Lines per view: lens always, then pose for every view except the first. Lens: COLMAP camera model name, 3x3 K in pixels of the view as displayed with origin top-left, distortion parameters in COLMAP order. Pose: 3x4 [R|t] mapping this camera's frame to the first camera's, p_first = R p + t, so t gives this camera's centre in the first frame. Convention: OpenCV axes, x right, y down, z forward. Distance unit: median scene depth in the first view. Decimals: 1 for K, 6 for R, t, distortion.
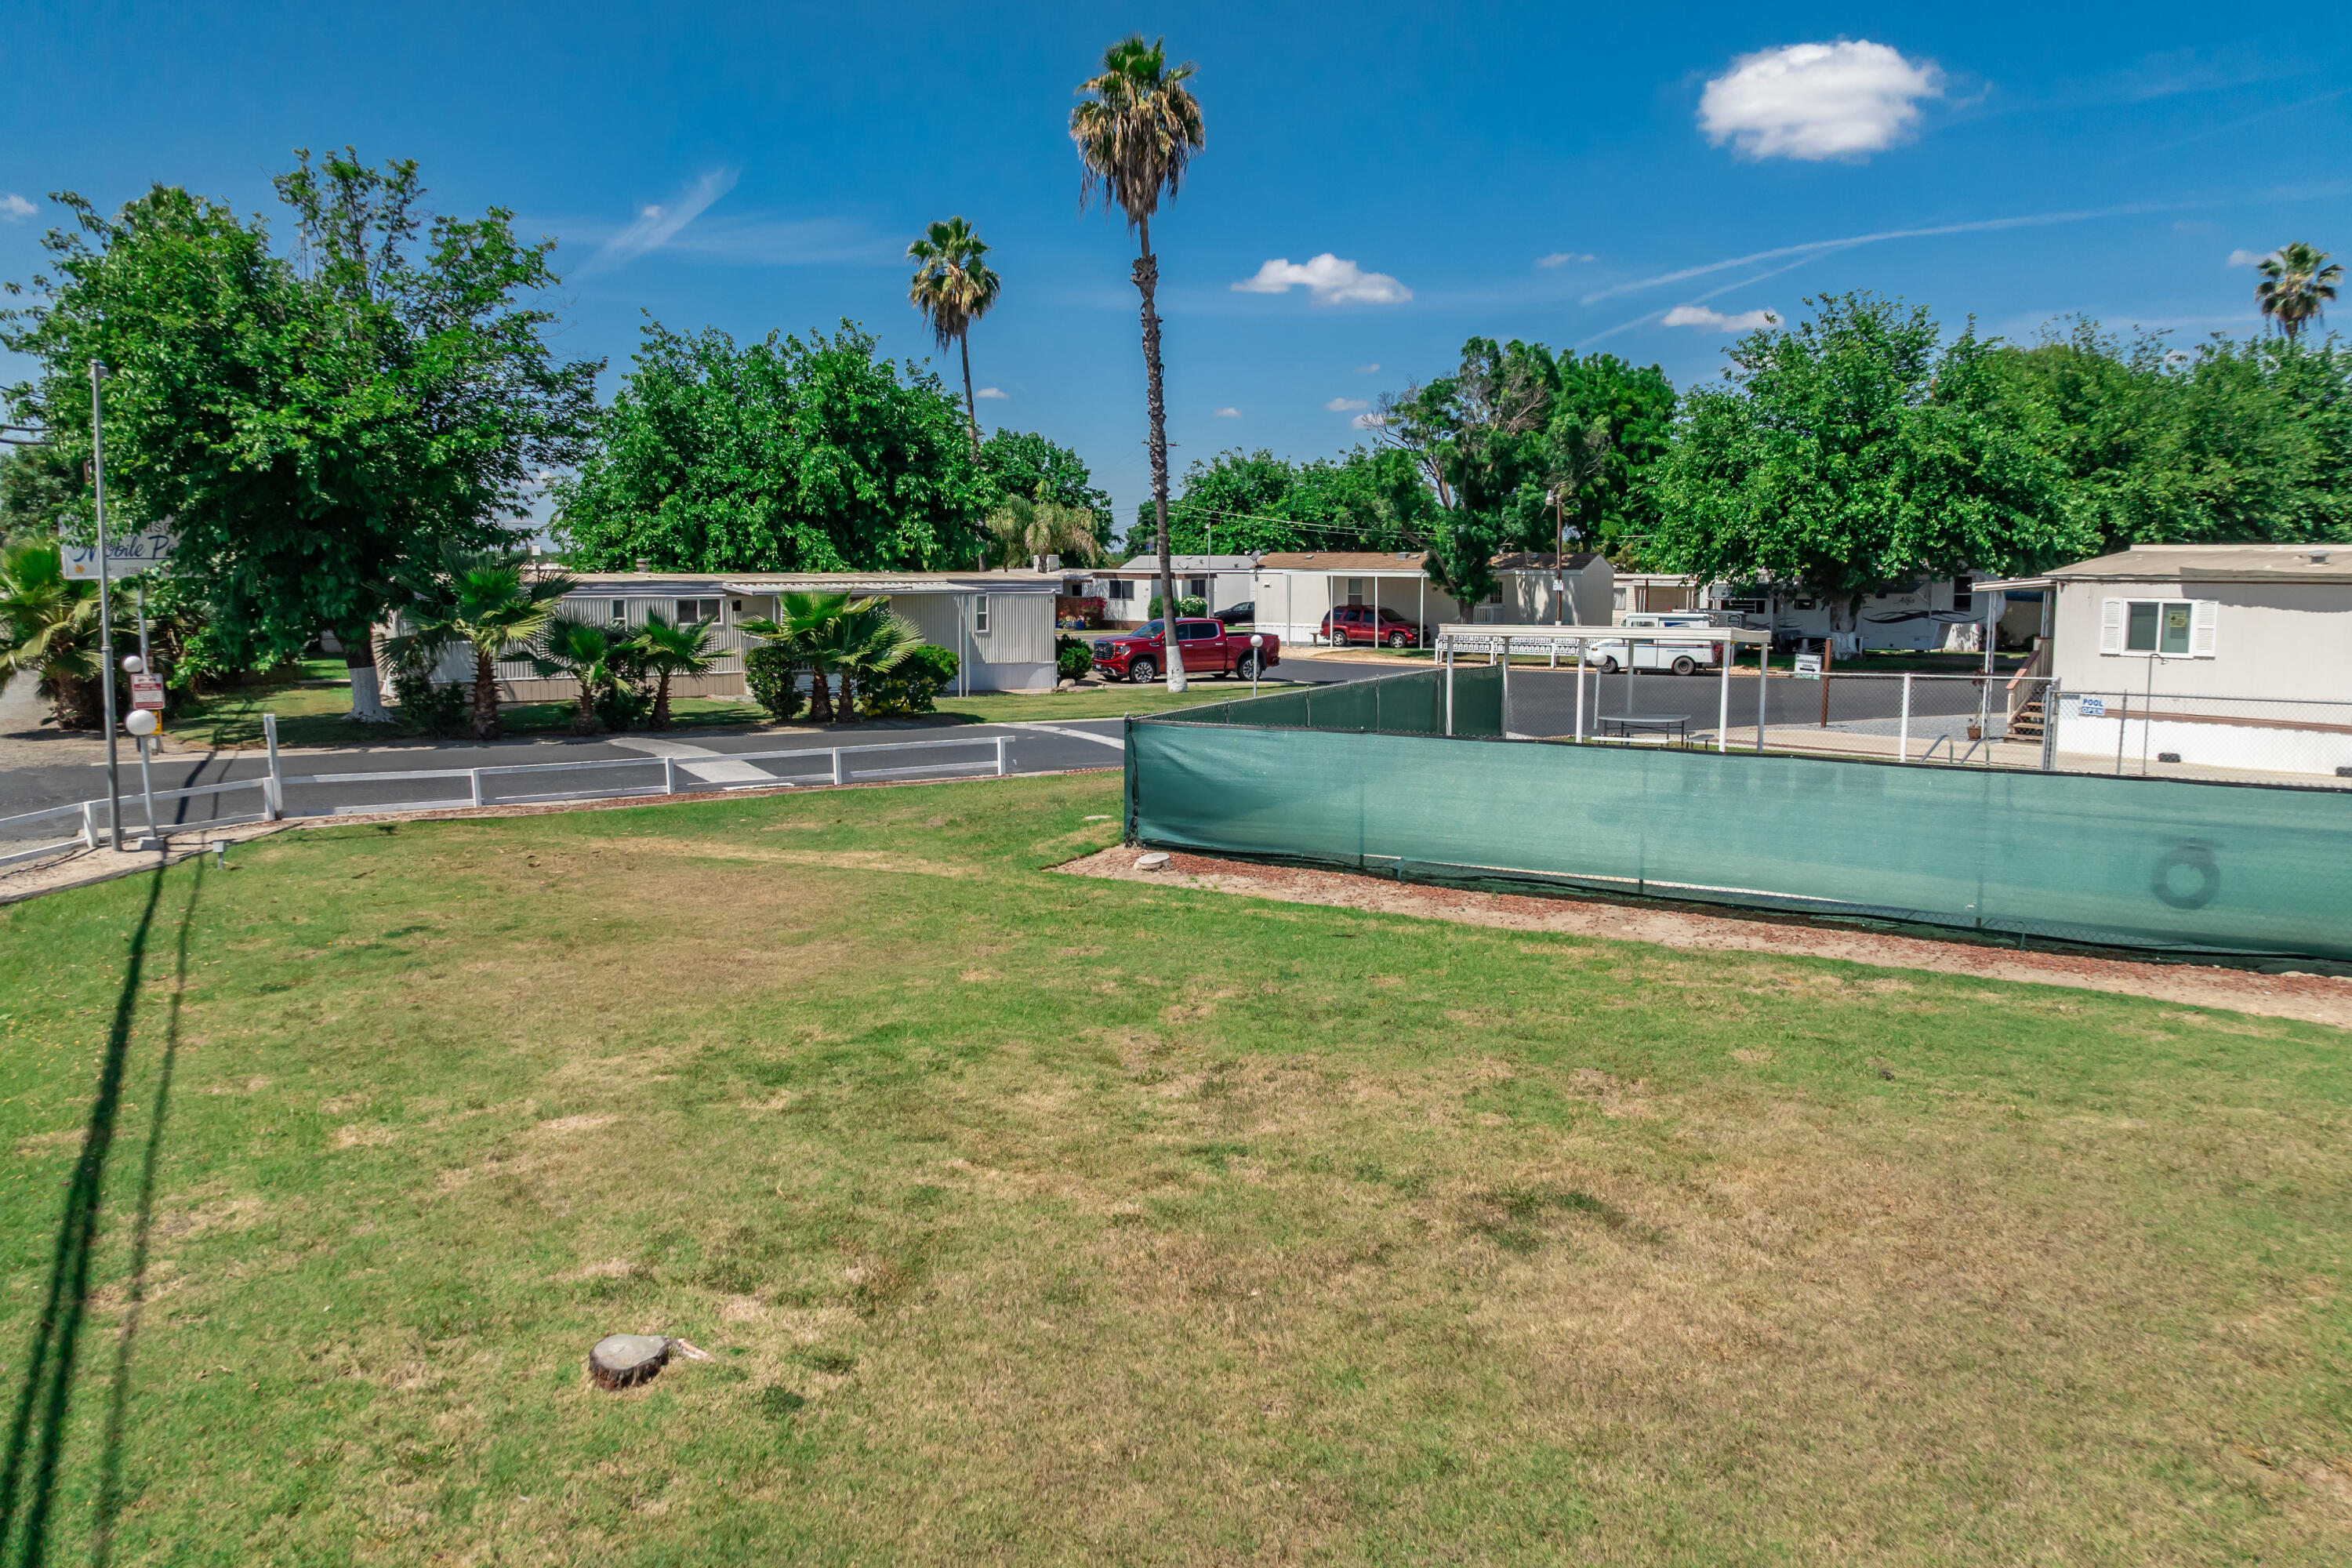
lens RADIAL K [[1657.2, 0, 1176.9], [0, 1657.2, 794.5], [0, 0, 1]] dist [-0.057251, 0.029368]
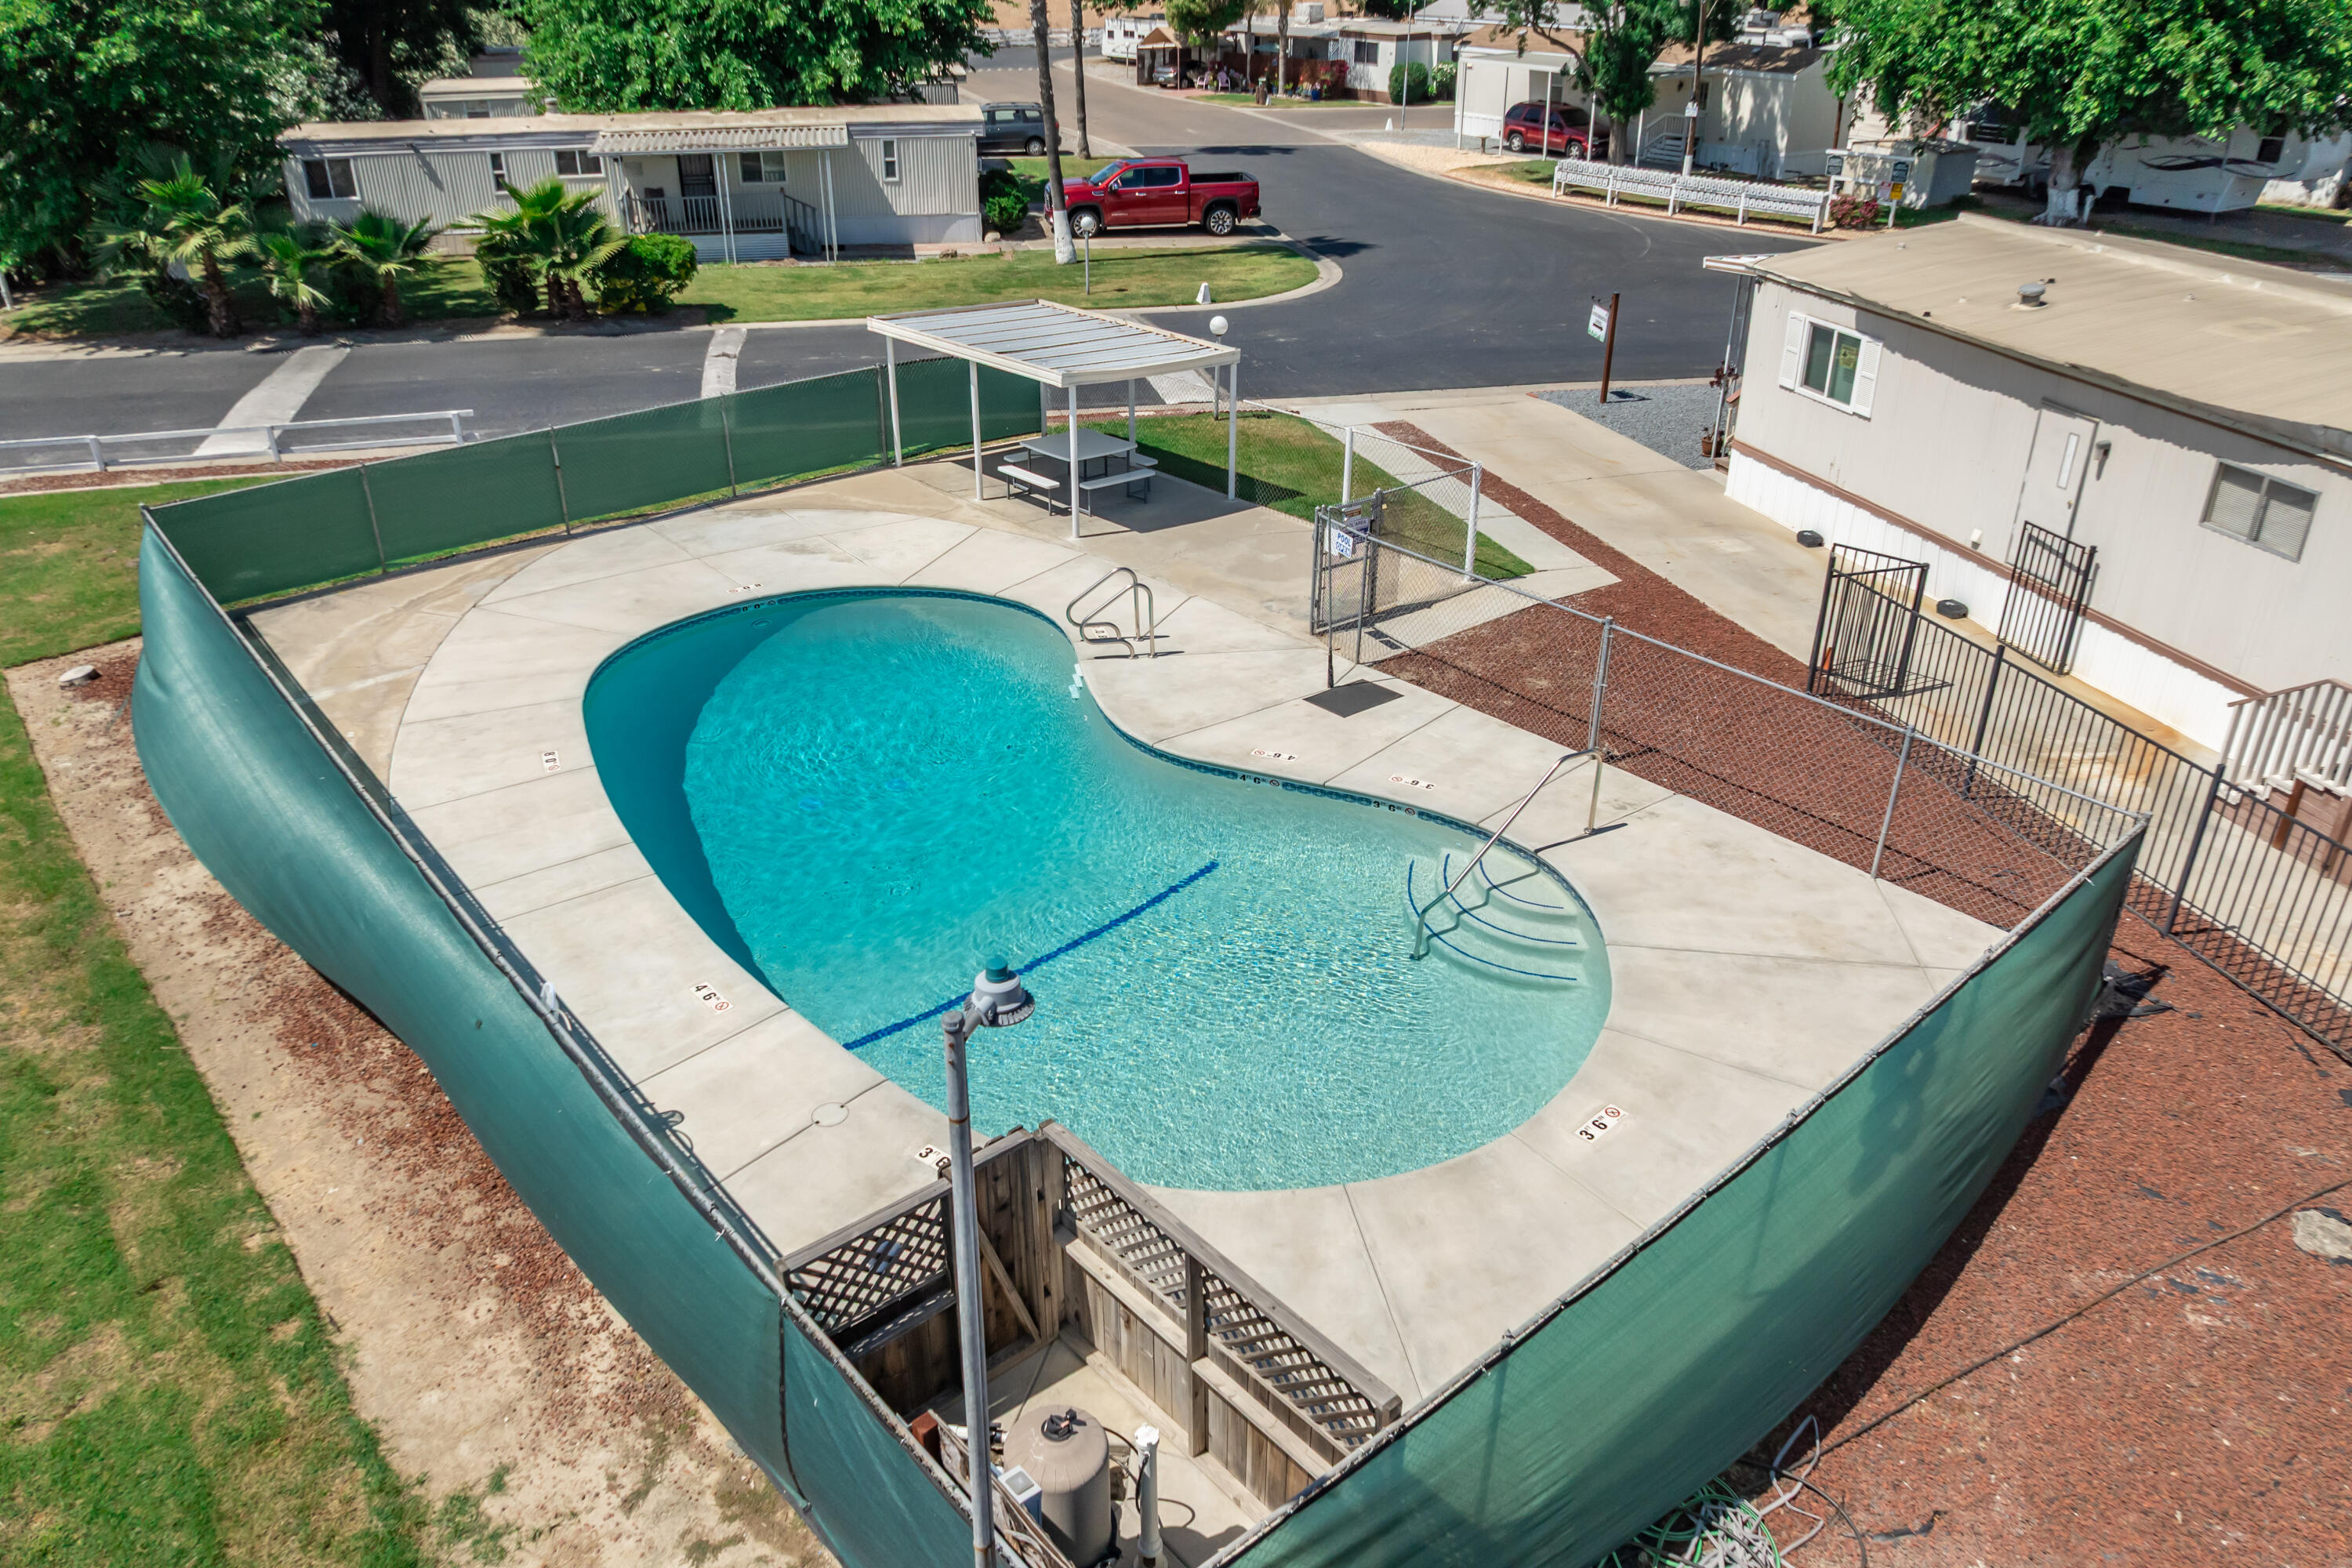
lens RADIAL K [[1657.2, 0, 1176.9], [0, 1657.2, 794.5], [0, 0, 1]] dist [-0.057251, 0.029368]
pose [[0.943337, 0.155128, -0.293343, 0.316342], [-0.044405, 0.935063, 0.351689, -0.093161], [0.328851, -0.318735, 0.888968, 0.096427]]
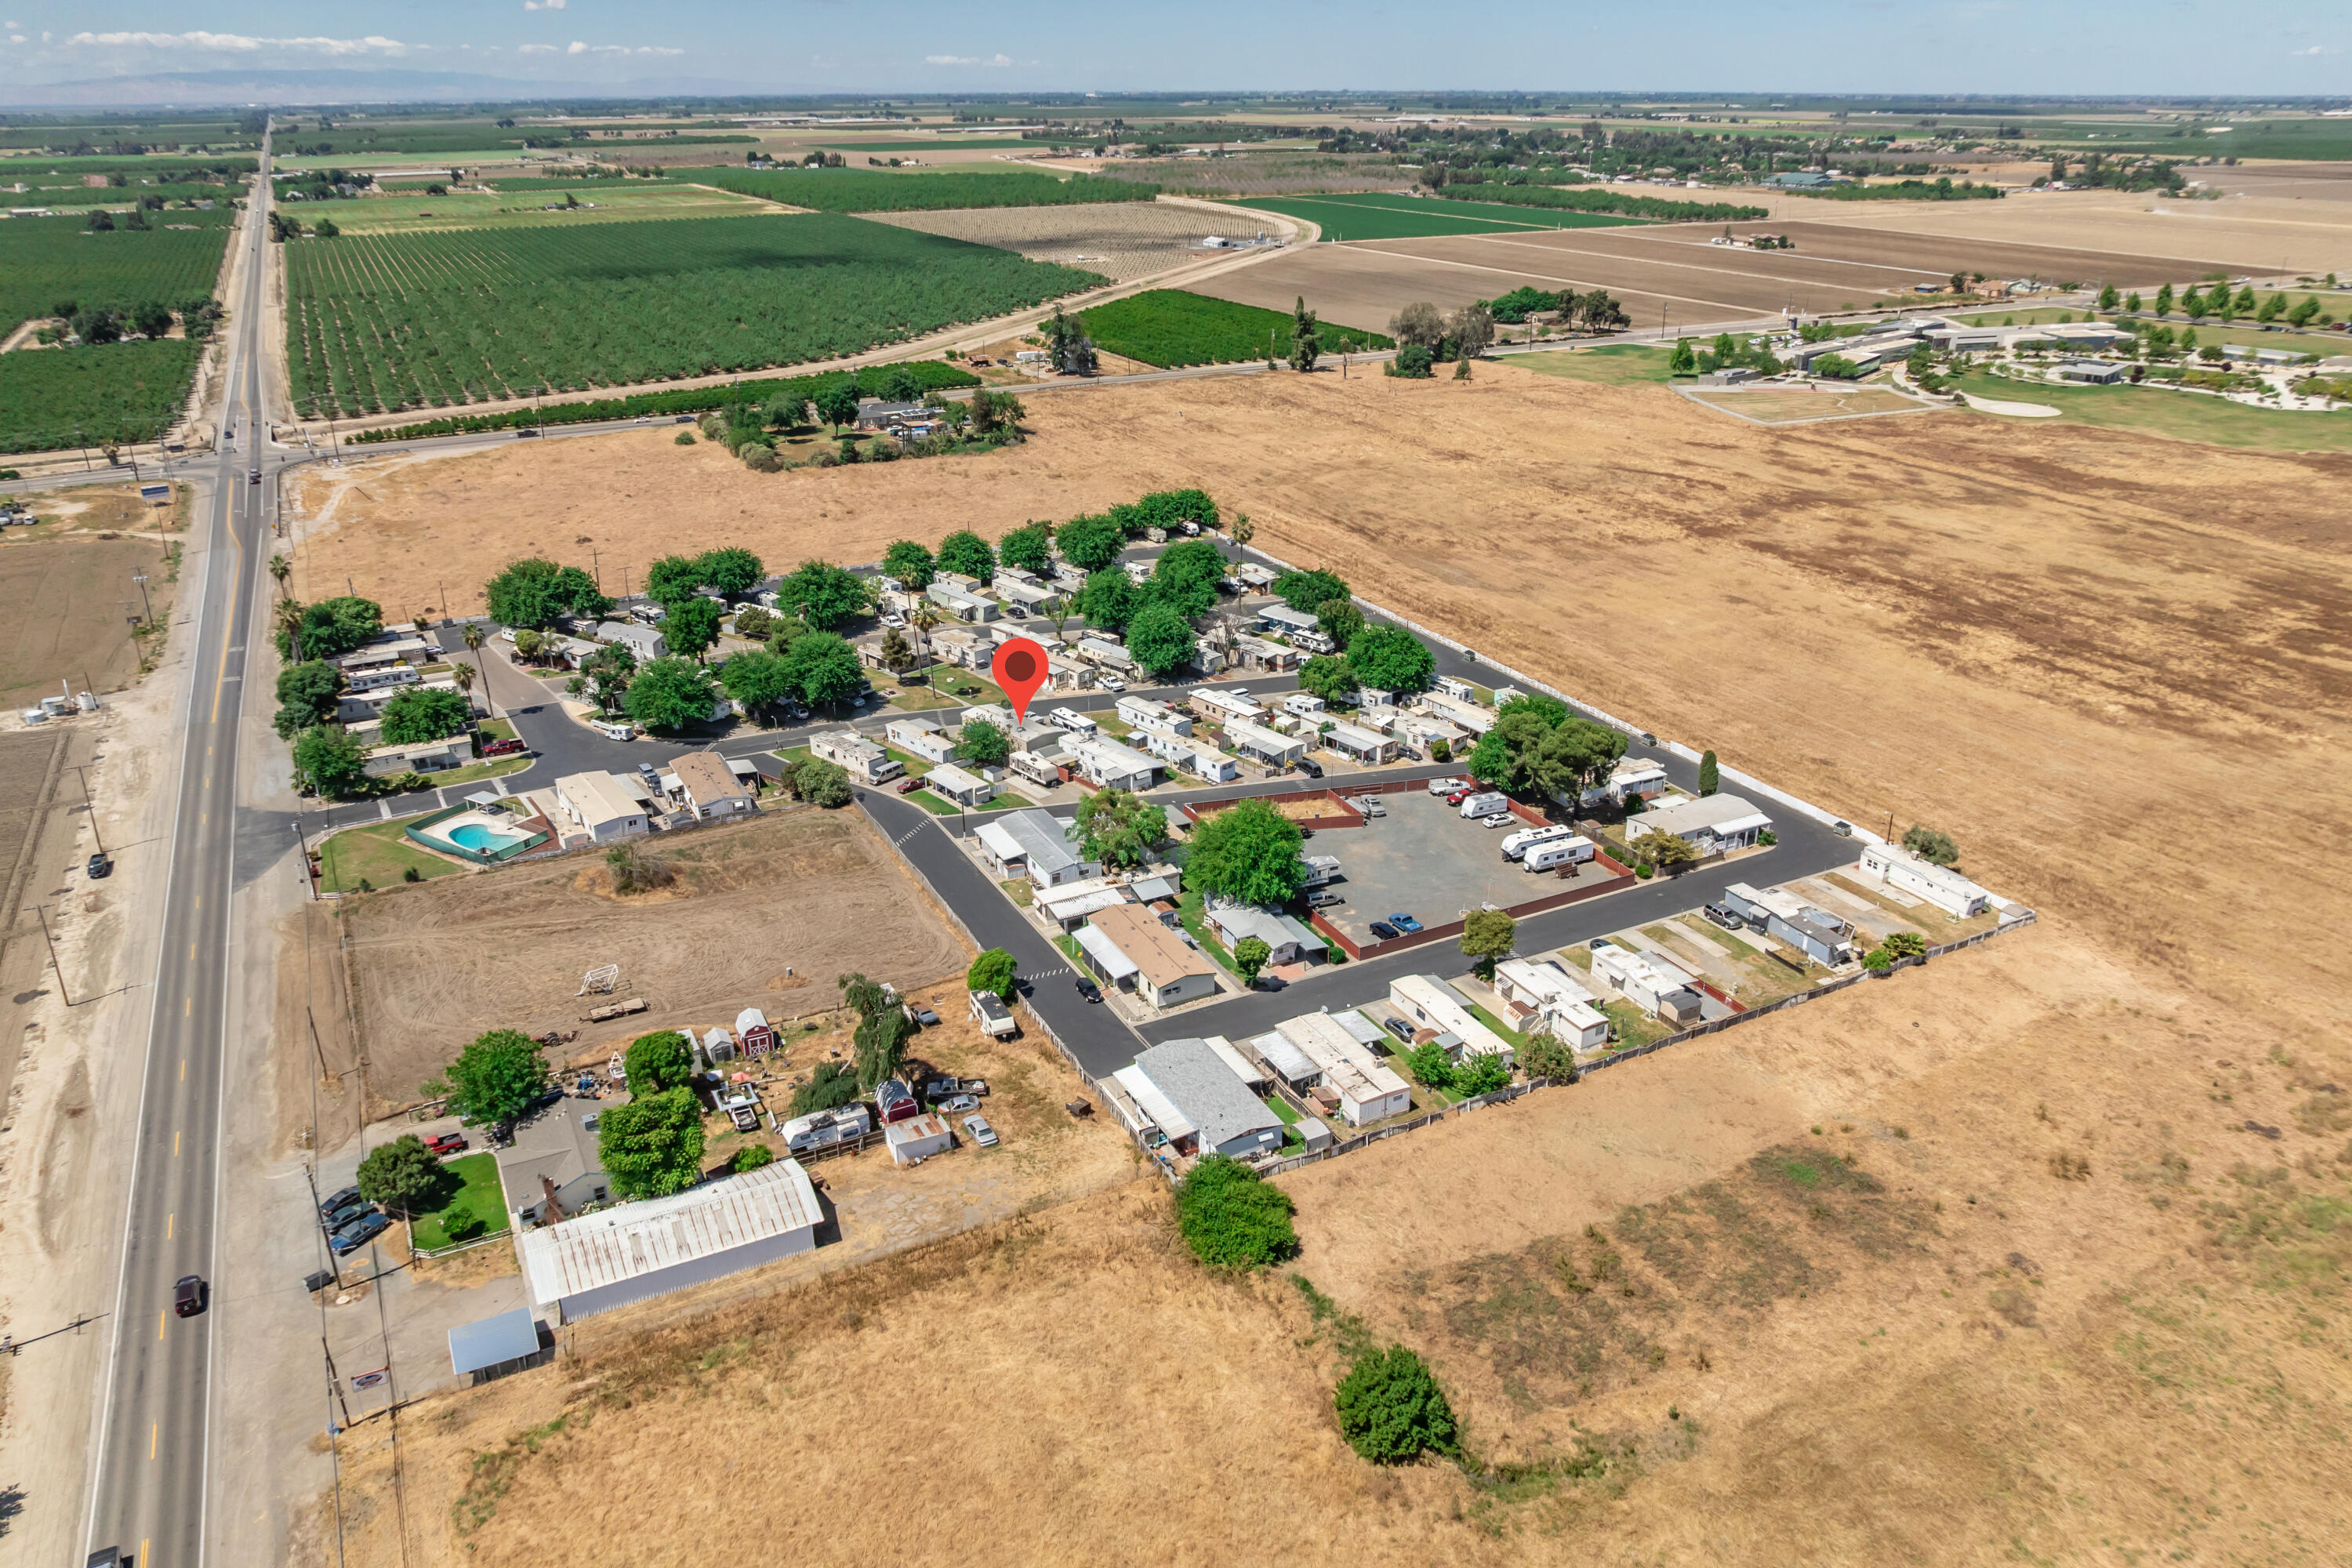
lens RADIAL K [[1657.2, 0, 1176.9], [0, 1657.2, 794.5], [0, 0, 1]] dist [-0.057251, 0.029368]
pose [[0.999450, 0.011471, -0.031125, 2.135861], [-0.002742, 0.963665, 0.267101, -1.243058], [0.033058, -0.266869, 0.963166, -3.676052]]
